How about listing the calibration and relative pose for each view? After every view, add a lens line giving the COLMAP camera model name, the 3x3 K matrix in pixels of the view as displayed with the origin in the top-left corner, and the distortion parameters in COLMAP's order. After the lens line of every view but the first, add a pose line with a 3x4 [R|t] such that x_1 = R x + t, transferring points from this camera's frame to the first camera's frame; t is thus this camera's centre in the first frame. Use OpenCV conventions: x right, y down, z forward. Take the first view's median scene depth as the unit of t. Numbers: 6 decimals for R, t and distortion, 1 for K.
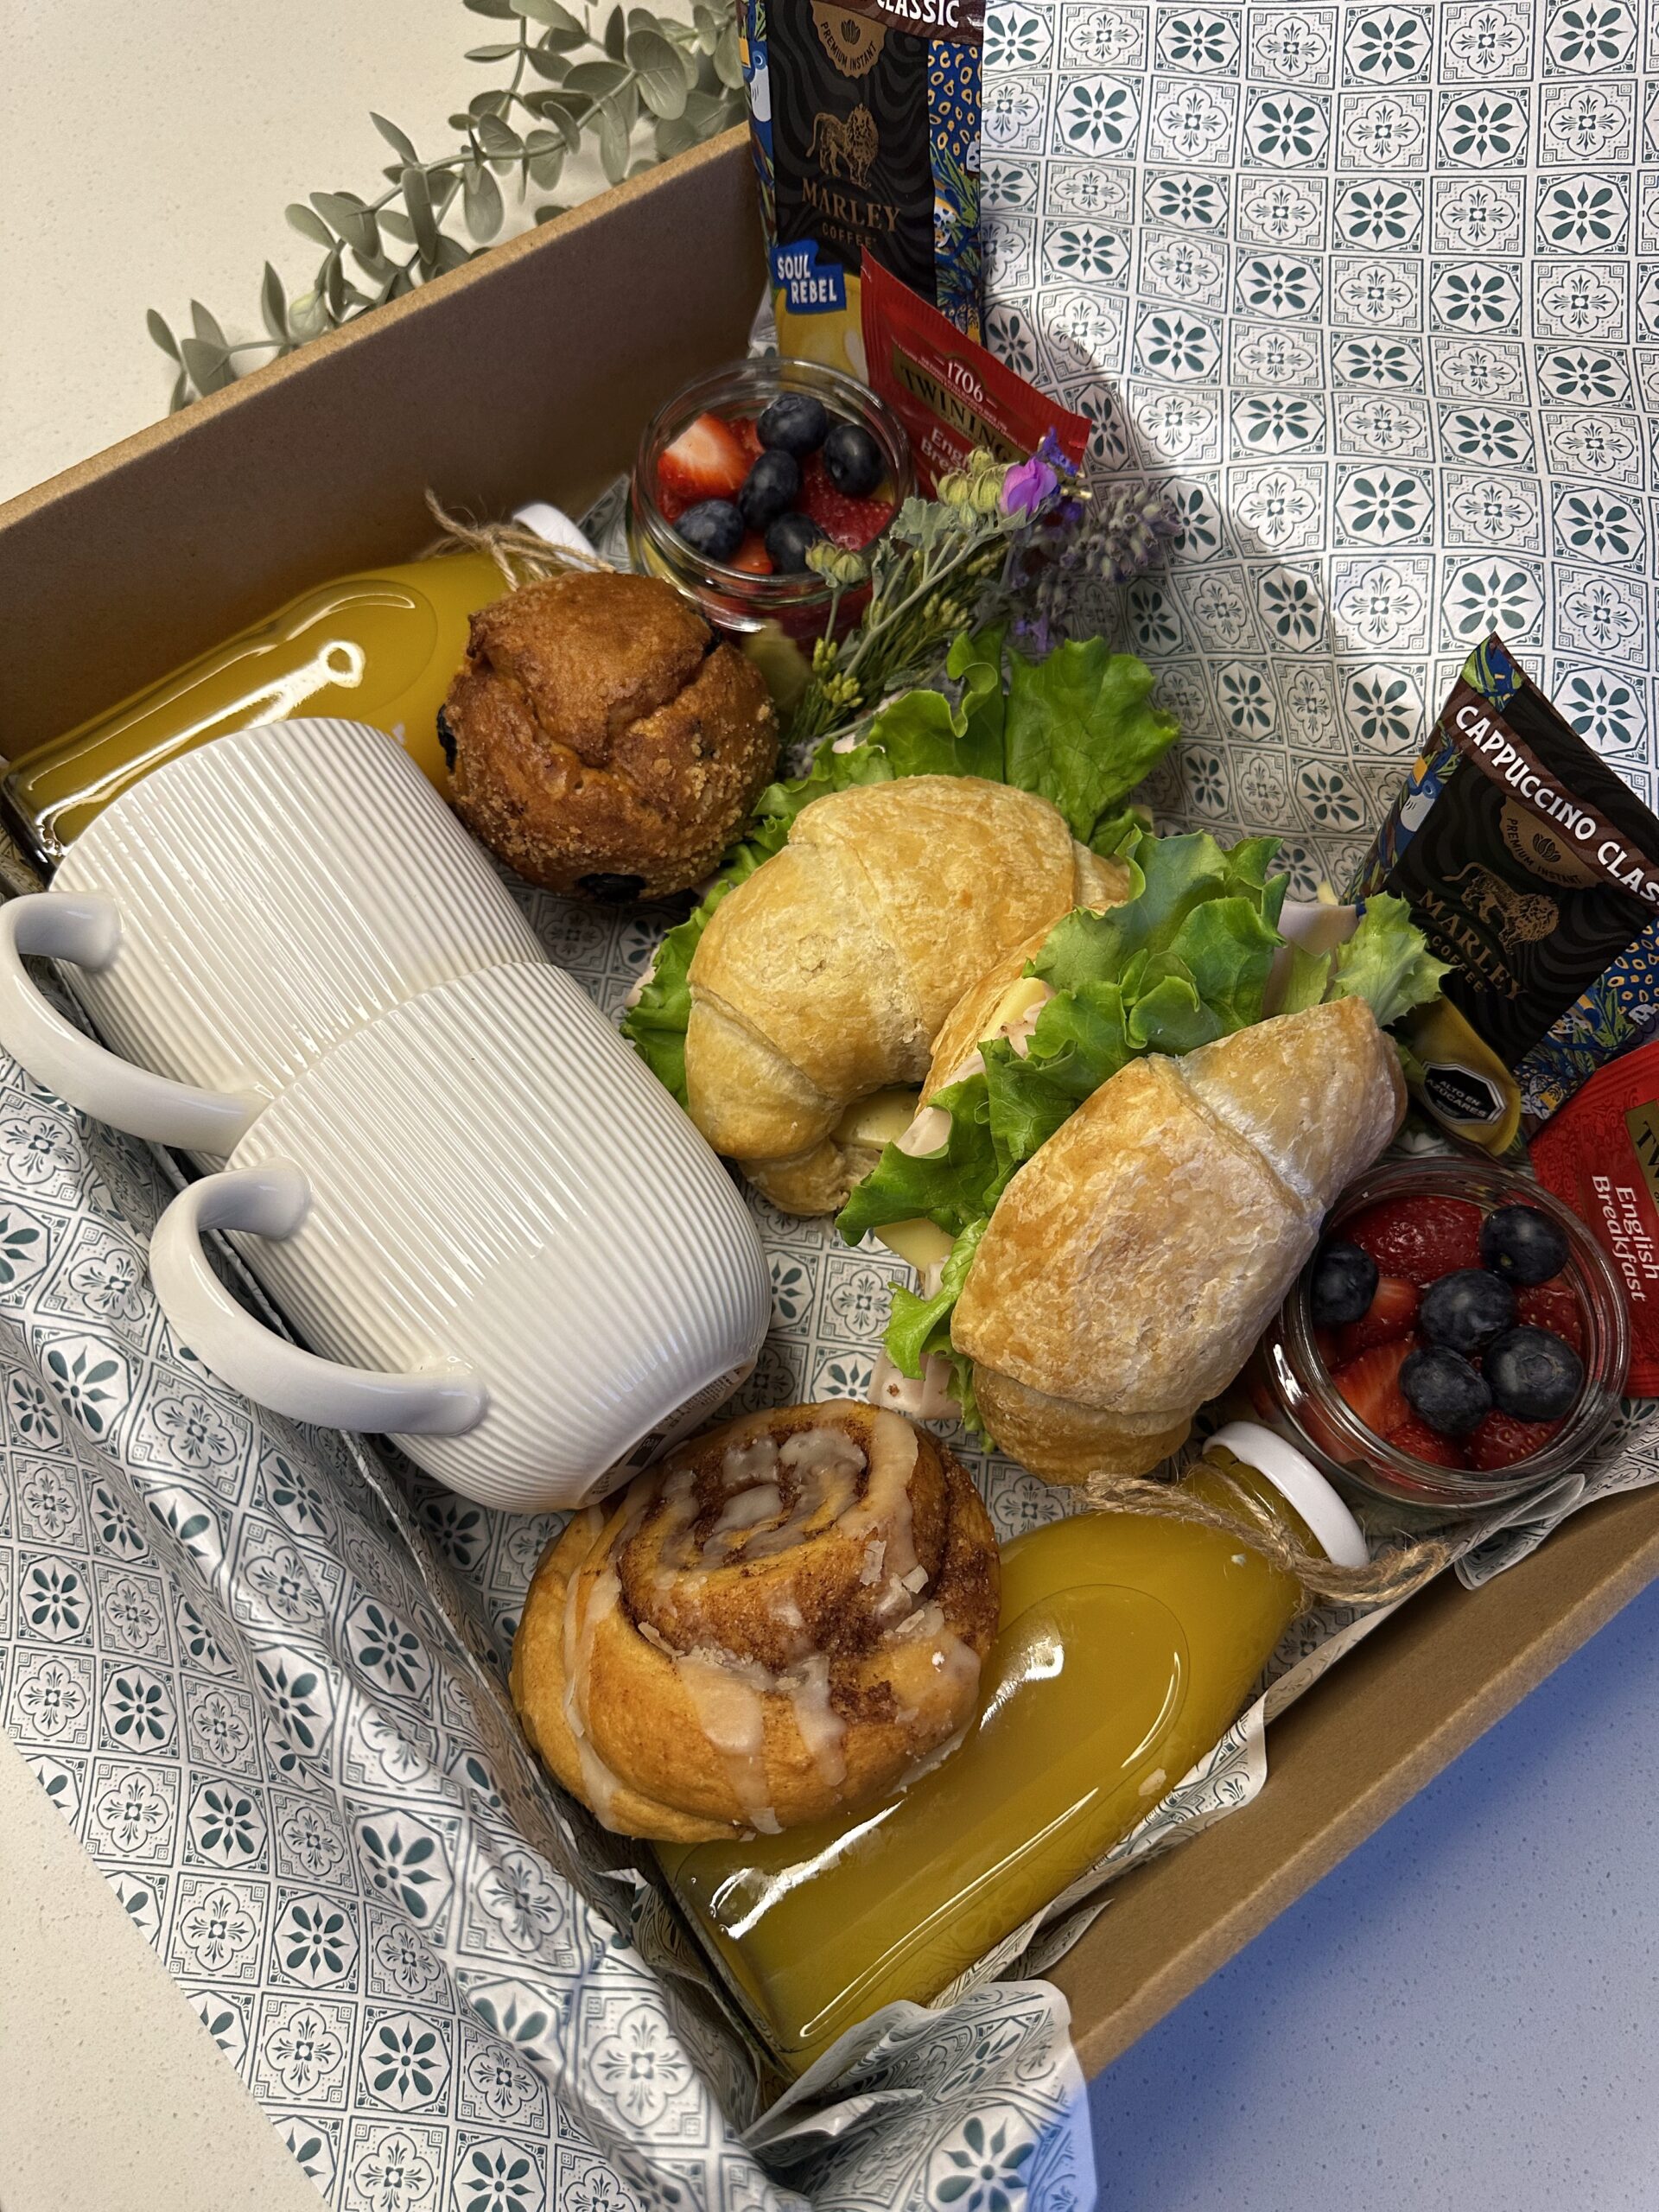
lens RADIAL K [[1545.6, 0, 842.7], [0, 1545.6, 1034.0], [0, 0, 1]] dist [0.008205, -0.027445]
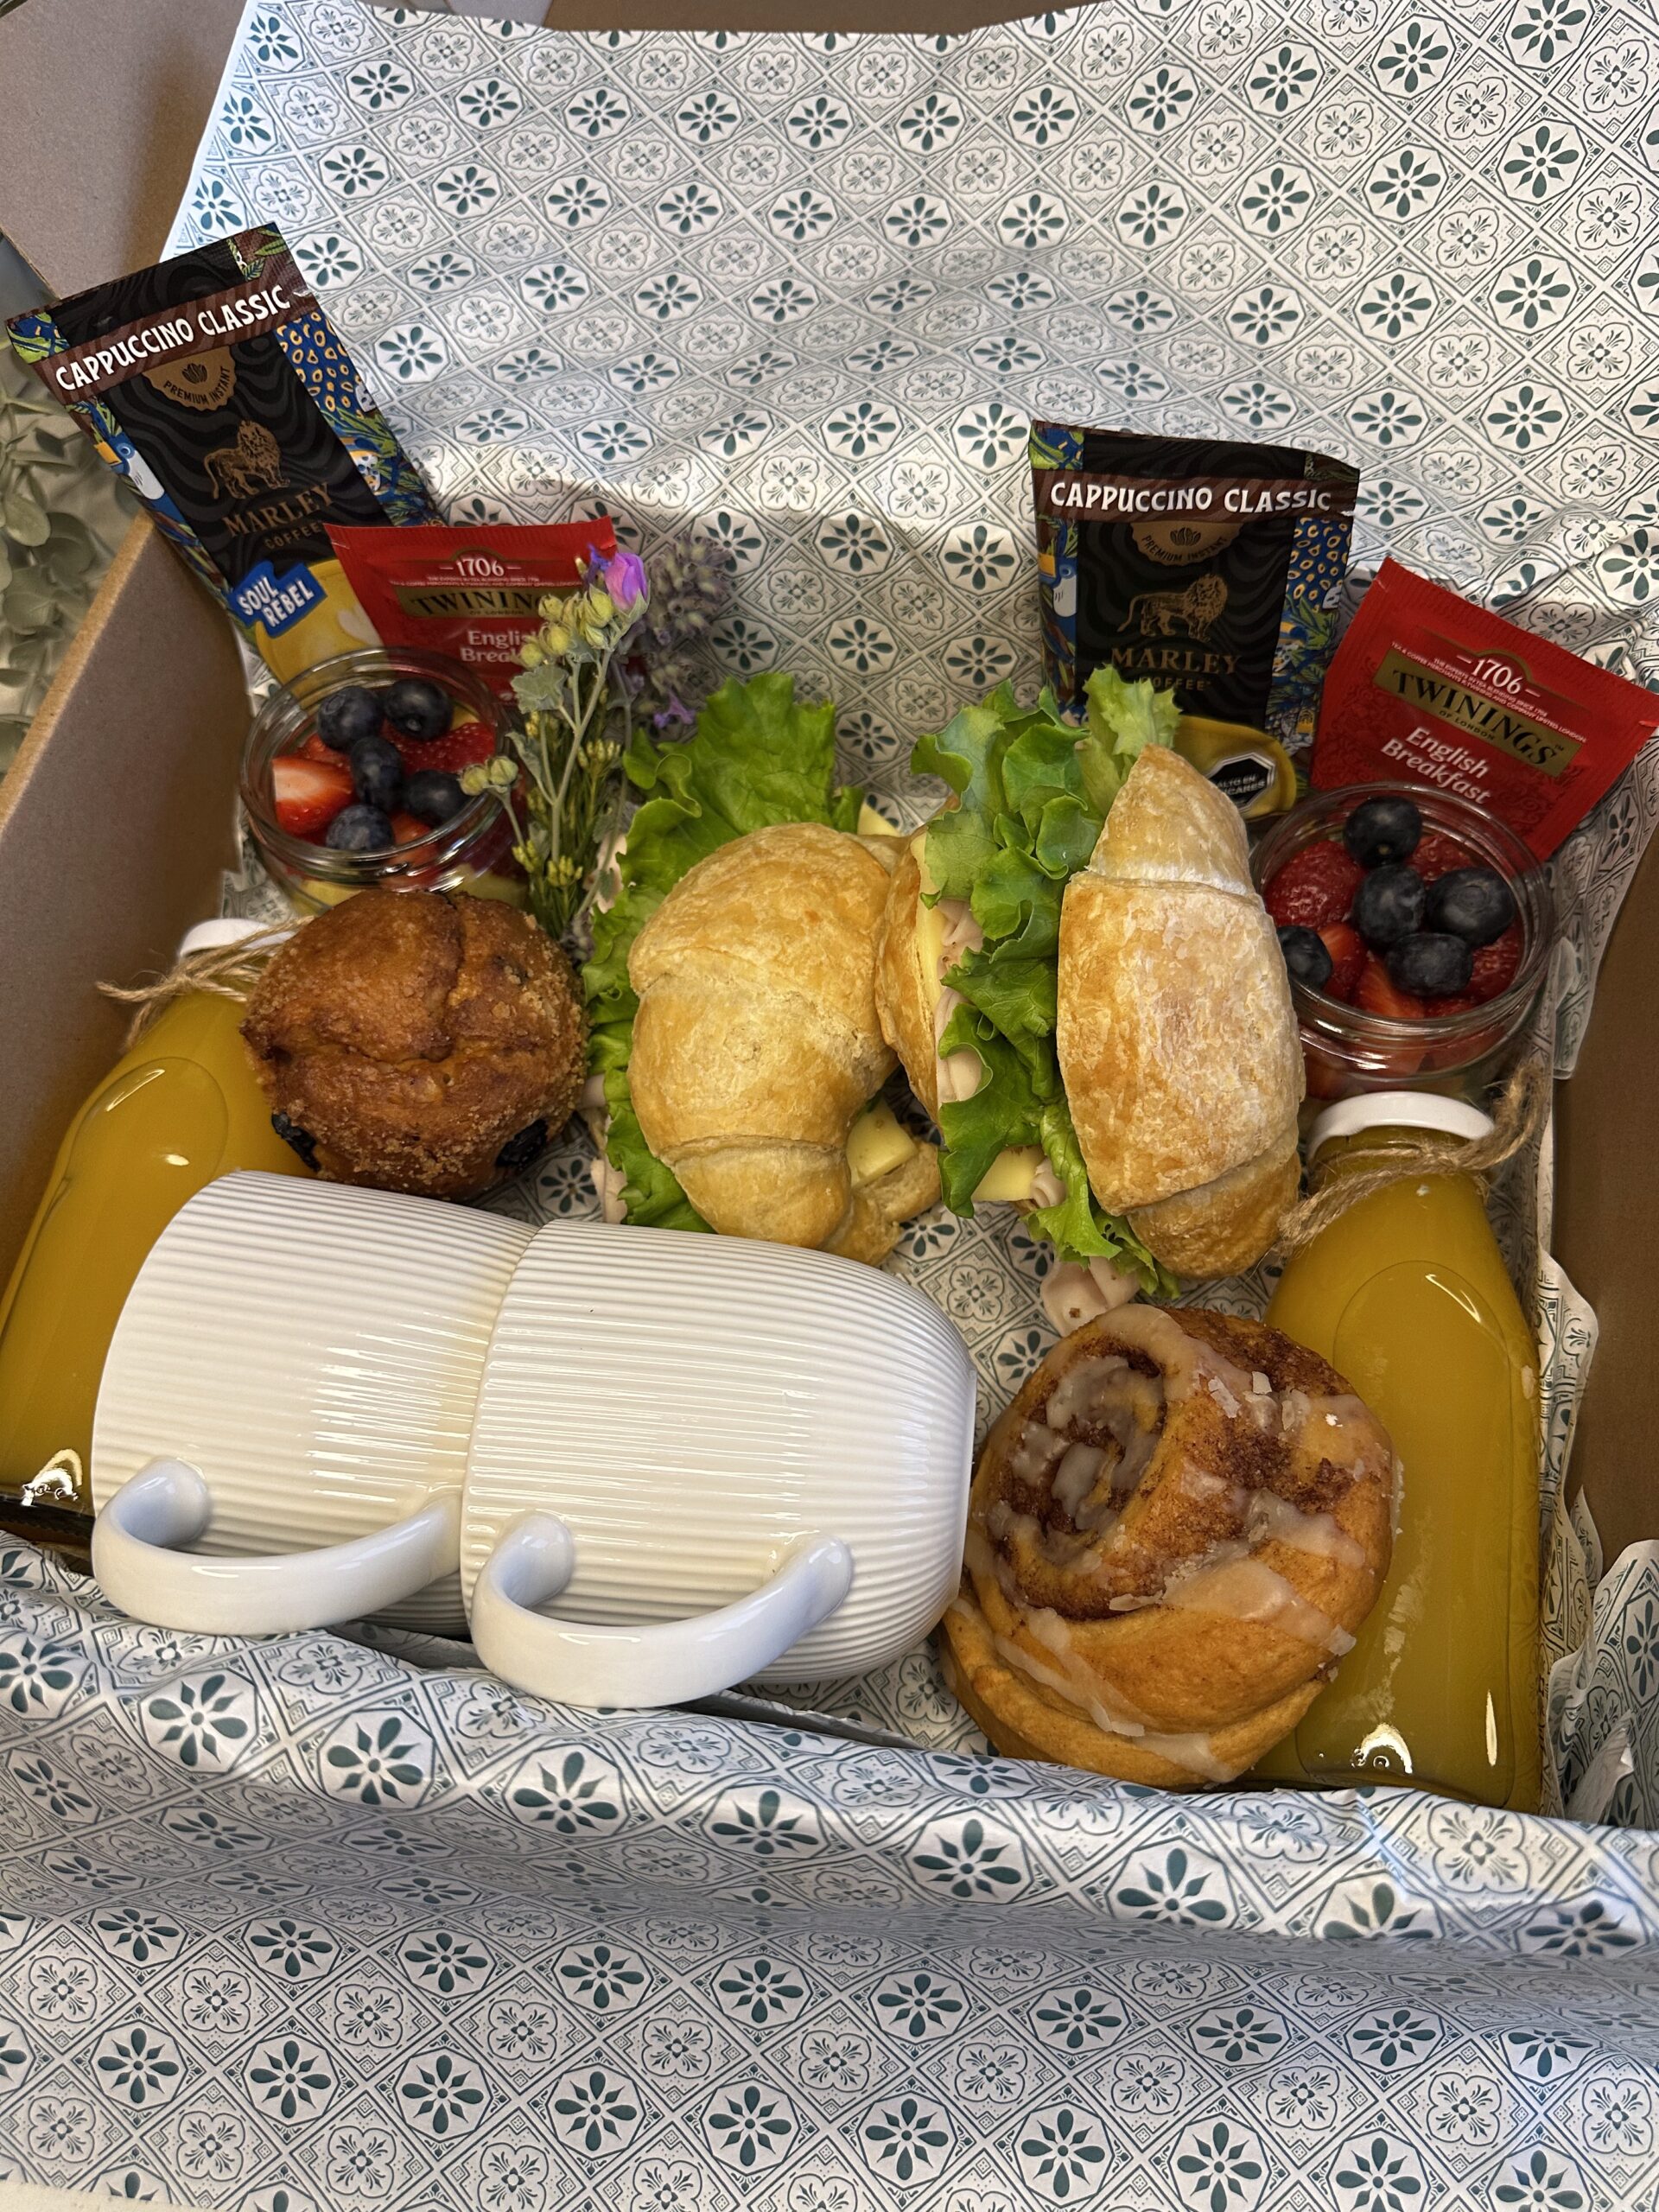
lens RADIAL K [[1534.8, 0, 801.5], [0, 1534.8, 1031.4], [0, 0, 1]] dist [0.003700, -0.034352]
pose [[0.732937, -0.639350, 0.232456, -0.259034], [0.664702, 0.745774, -0.044628, 0.016273], [-0.144826, 0.187223, 0.971583, -0.002674]]
